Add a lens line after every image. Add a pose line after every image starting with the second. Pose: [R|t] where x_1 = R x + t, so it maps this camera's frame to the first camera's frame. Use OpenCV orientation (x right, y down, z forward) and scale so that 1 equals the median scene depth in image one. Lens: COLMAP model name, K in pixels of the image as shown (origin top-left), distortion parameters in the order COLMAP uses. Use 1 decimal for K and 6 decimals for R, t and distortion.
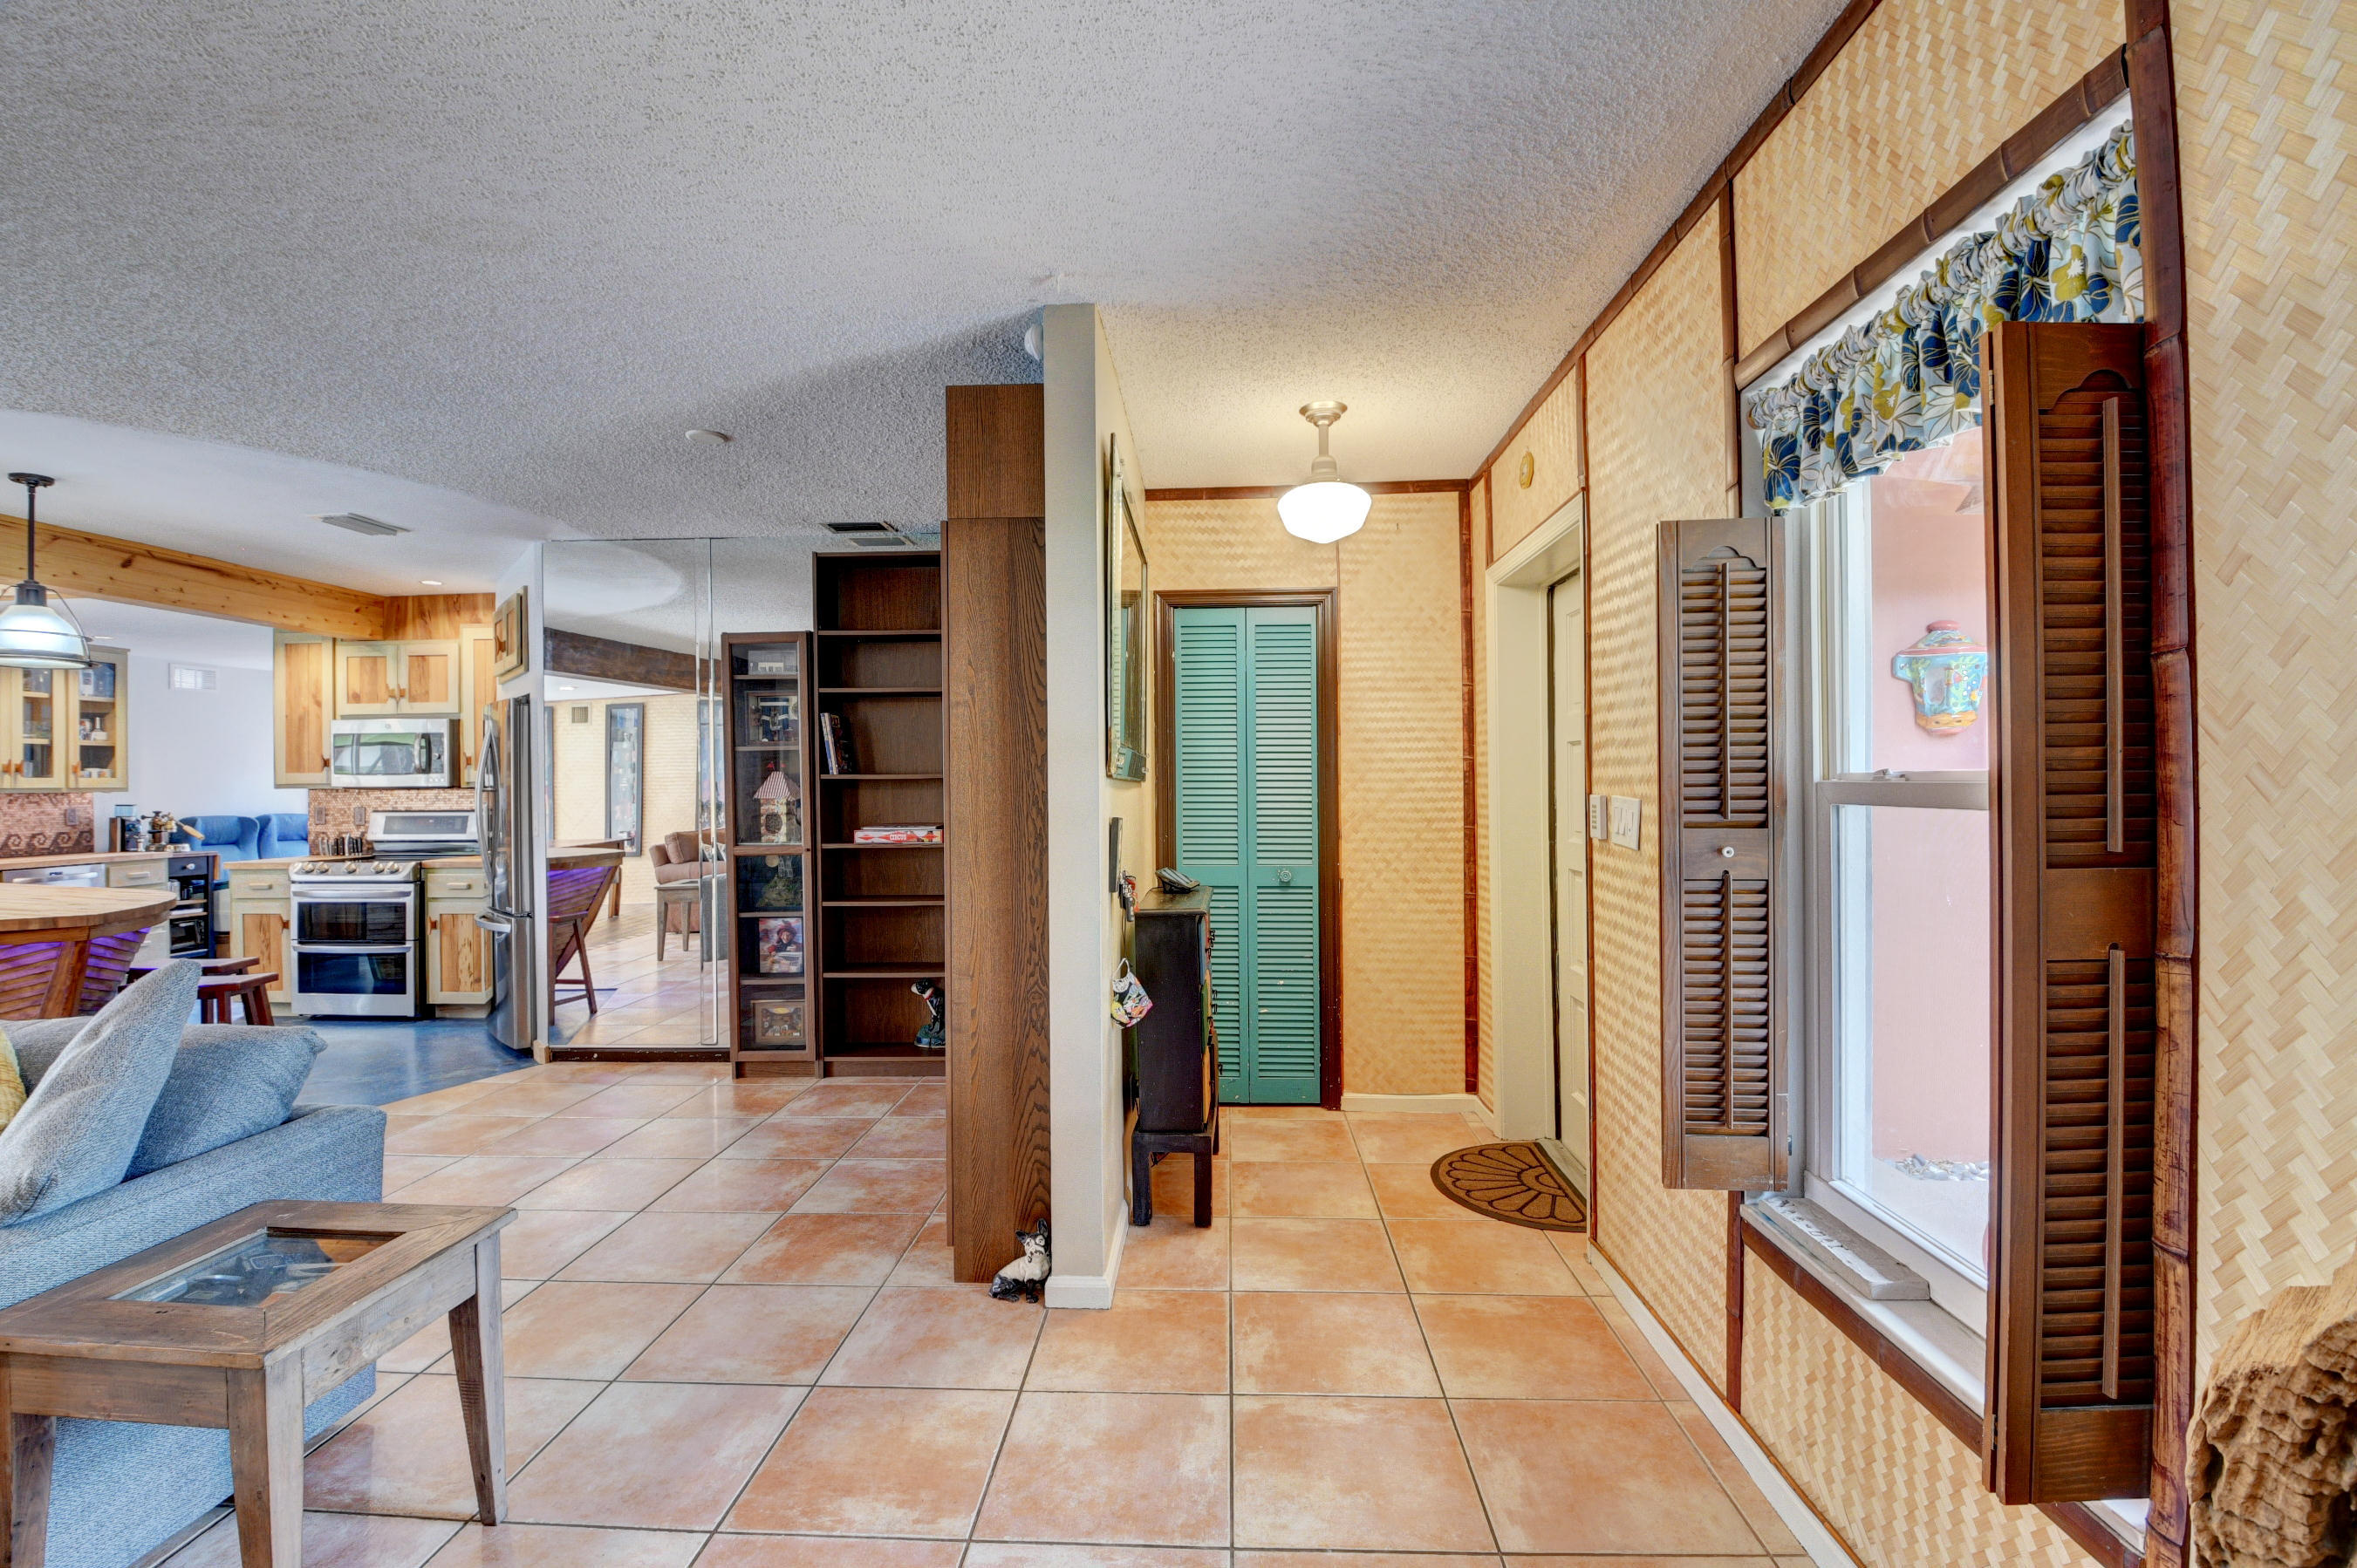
lens RADIAL K [[1030.3, 0, 1178.5], [0, 1030.3, 784.0], [0, 0, 1]] dist [0.001701, -0.017606]
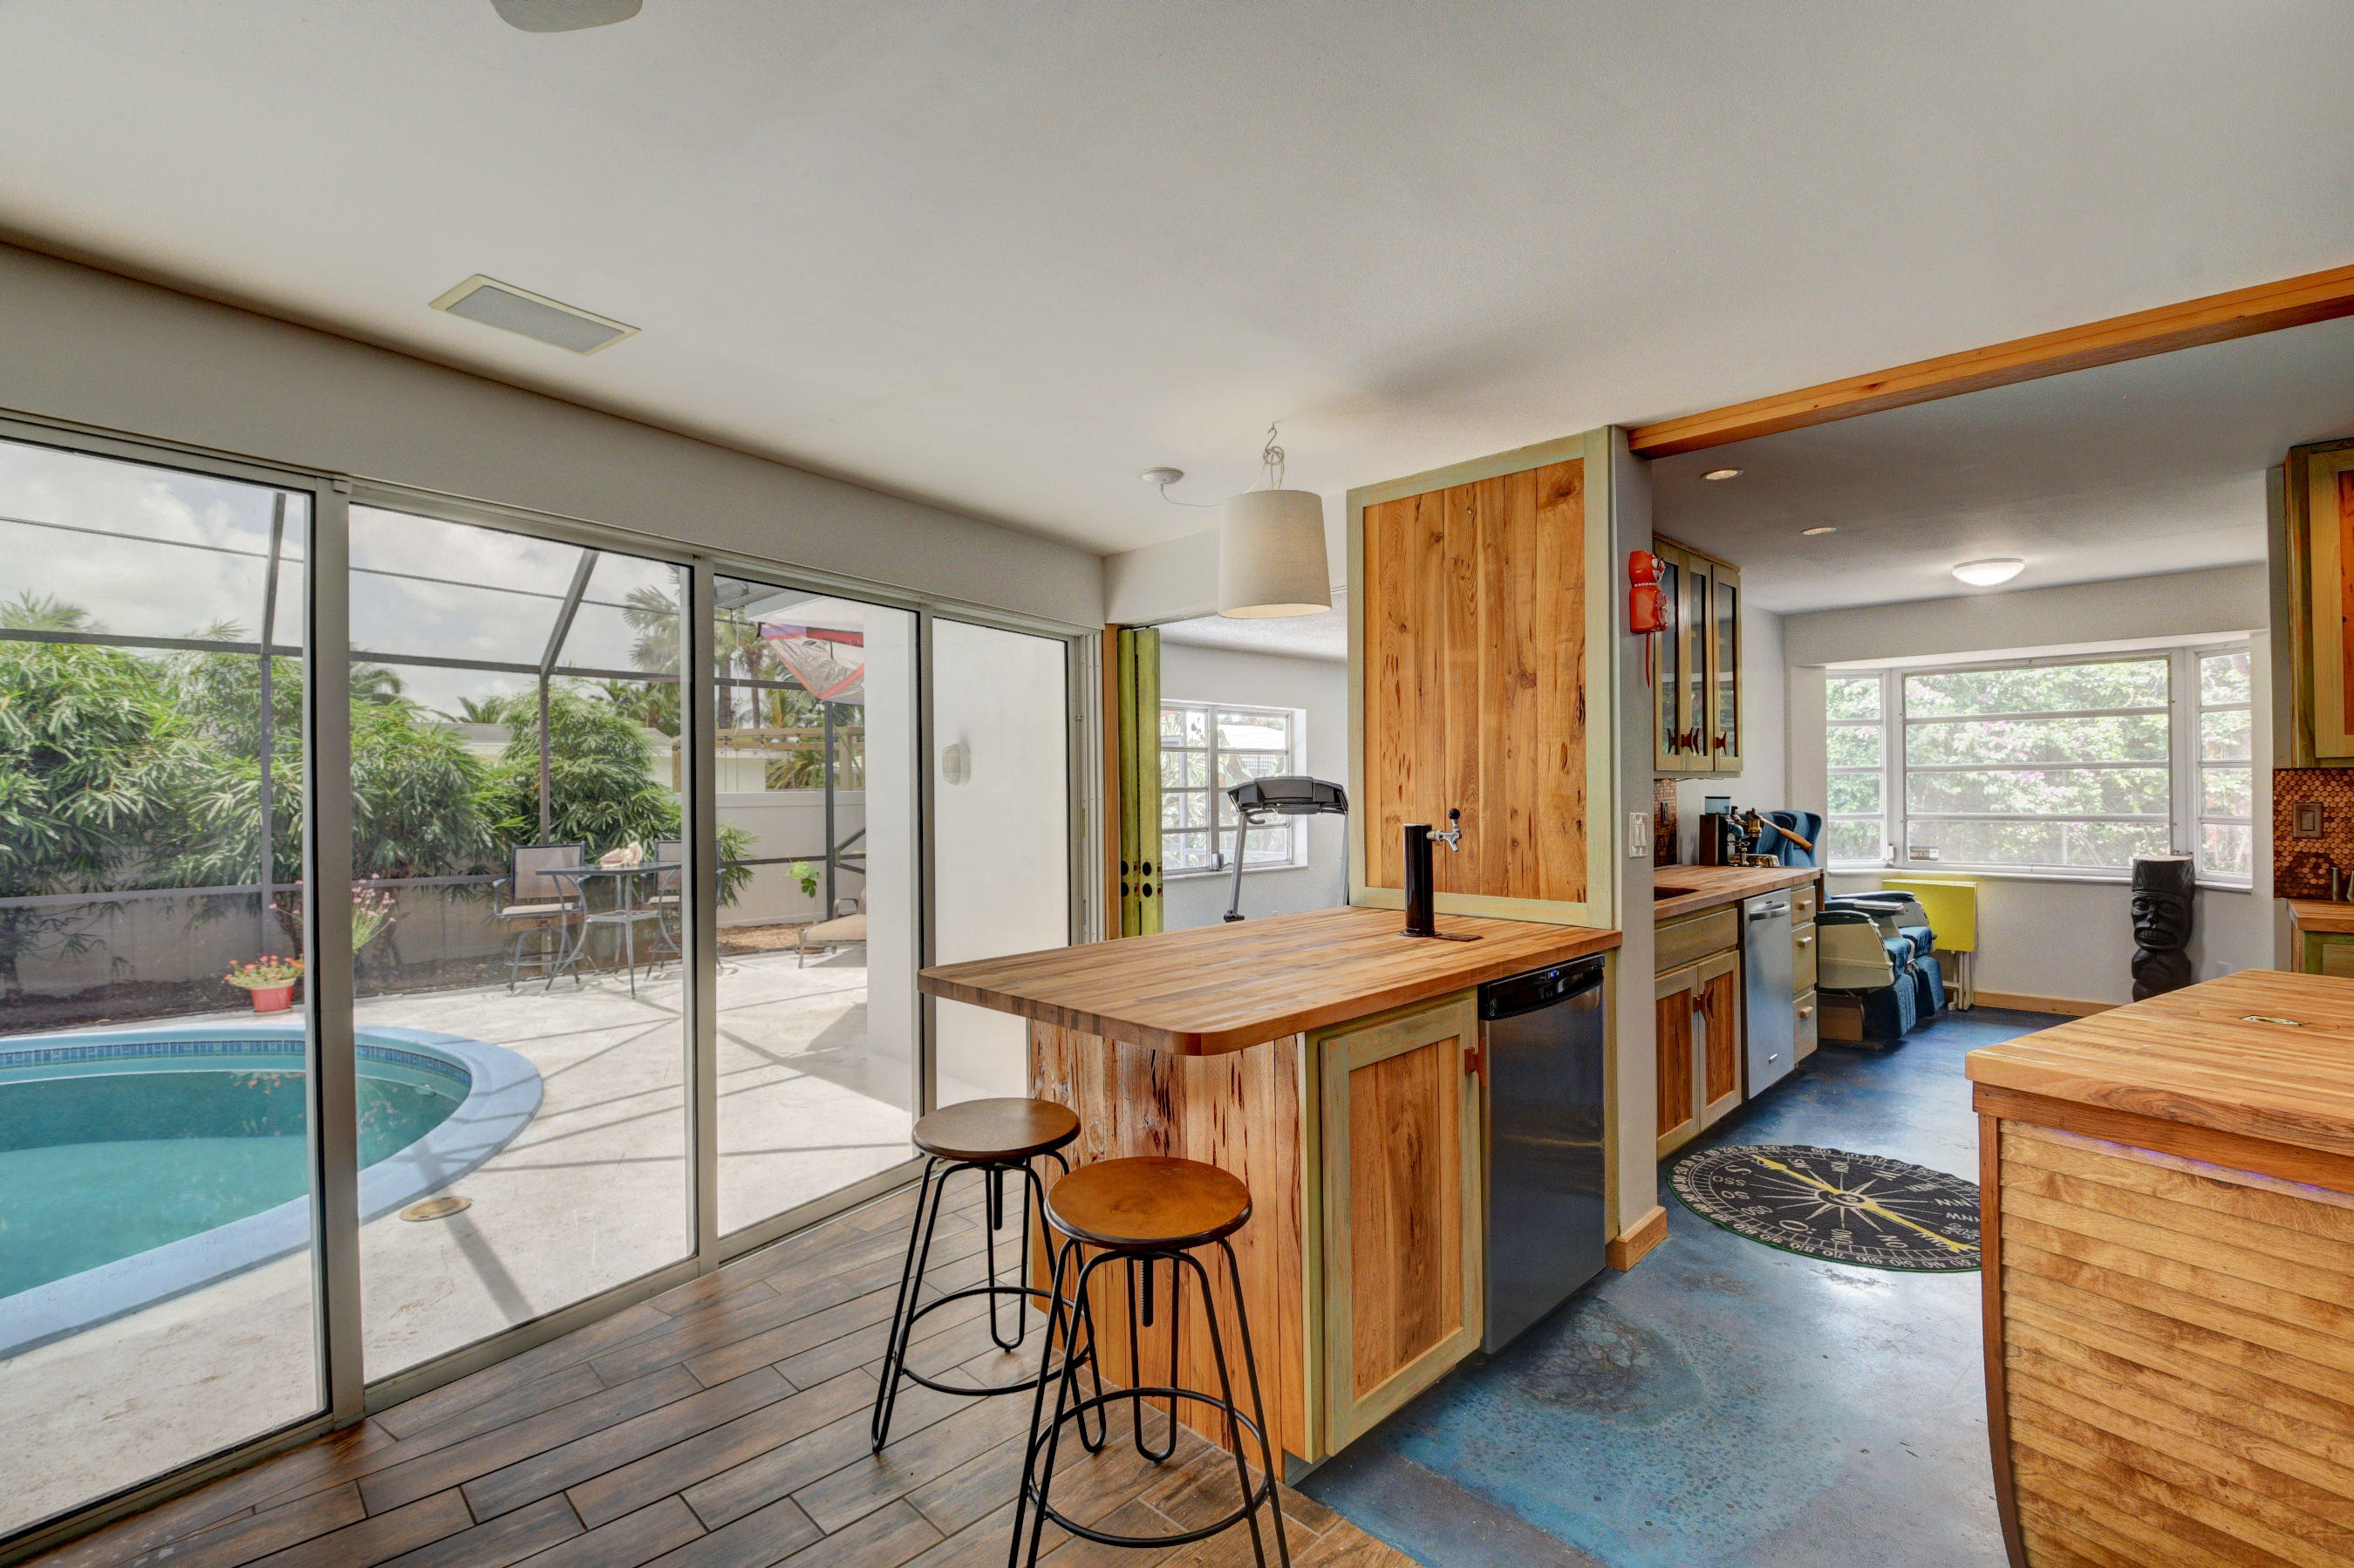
lens RADIAL K [[1053.6, 0, 1177.0], [0, 1053.6, 784.0], [0, 0, 1]] dist [-0.026436, -0.000719]
pose [[0.731795, -0.000609, -0.681525, -1.122759], [0.003955, 0.999987, 0.003353, 0.010729], [0.681514, -0.005149, 0.731787, 0.309625]]
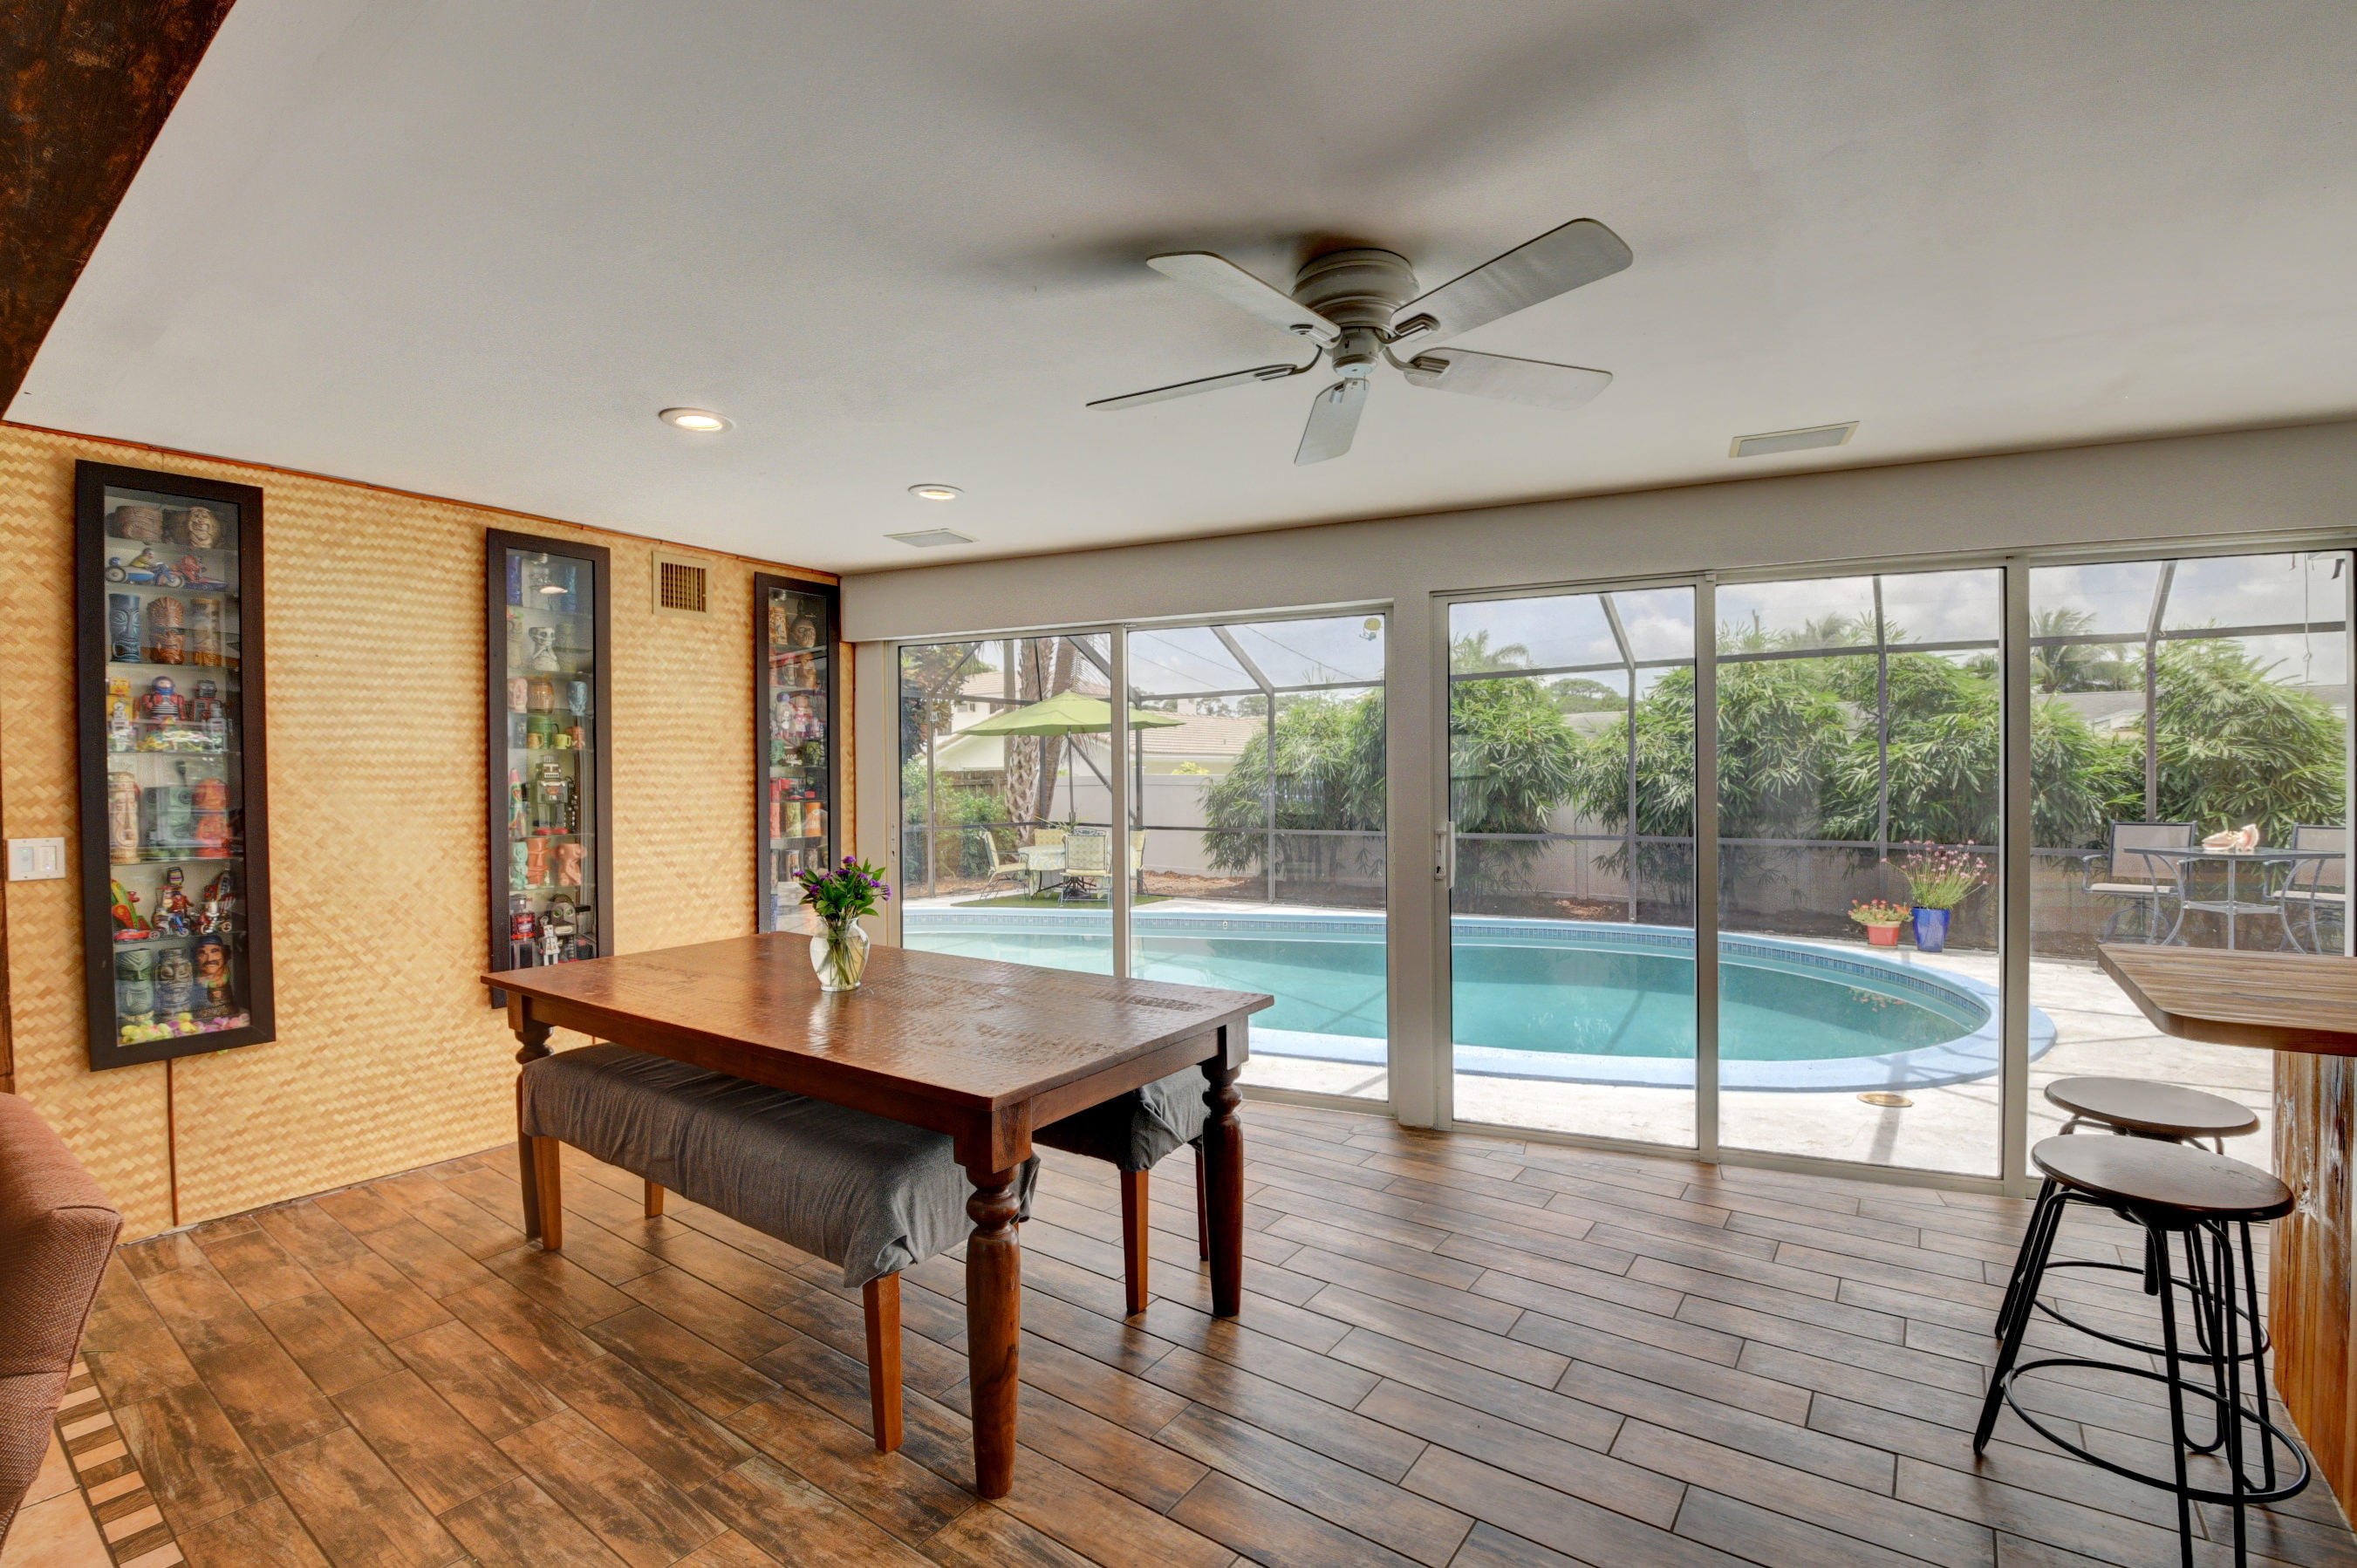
lens RADIAL K [[1028.0, 0, 1191.4], [0, 1028.0, 785.7], [0, 0, 1]] dist [0.002428, -0.018596]
pose [[-0.545017, 0.020992, -0.838162, -0.920334], [0.011429, 0.999780, 0.017607, 0.009361], [0.838347, 0.000017, -0.545137, 0.461068]]
